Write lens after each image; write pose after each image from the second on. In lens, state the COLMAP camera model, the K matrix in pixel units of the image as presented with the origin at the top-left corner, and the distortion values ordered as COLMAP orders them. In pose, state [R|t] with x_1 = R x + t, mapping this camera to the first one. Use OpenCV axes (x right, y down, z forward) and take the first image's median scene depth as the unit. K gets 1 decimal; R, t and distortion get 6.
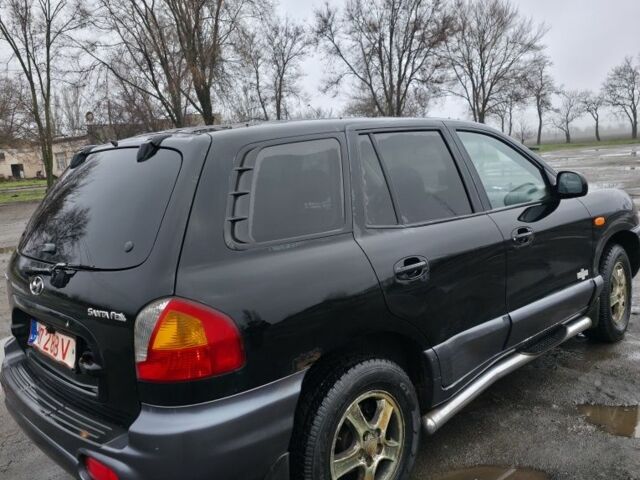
lens RADIAL K [[562.5, 0, 316.0], [0, 562.5, 248.4], [0, 0, 1]] dist [0.095295, -0.102548]
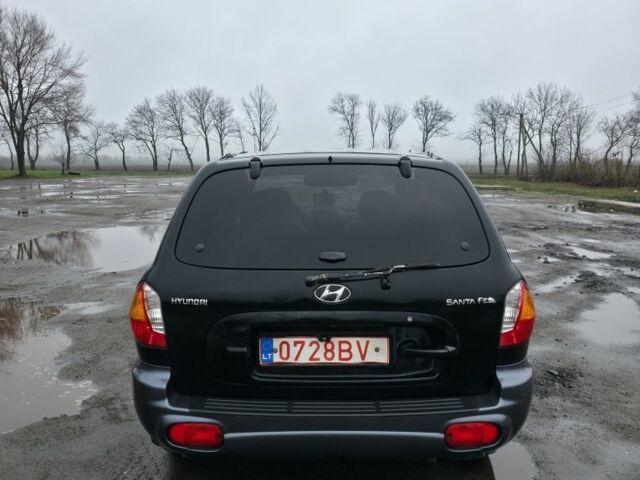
lens RADIAL K [[562.5, 0, 316.0], [0, 562.5, 248.4], [0, 0, 1]] dist [0.095295, -0.102548]
pose [[0.659213, -0.043431, 0.750701, -0.102946], [0.077091, 0.996974, -0.010017, -0.000834], [-0.747994, 0.064476, 0.660567, 0.029320]]
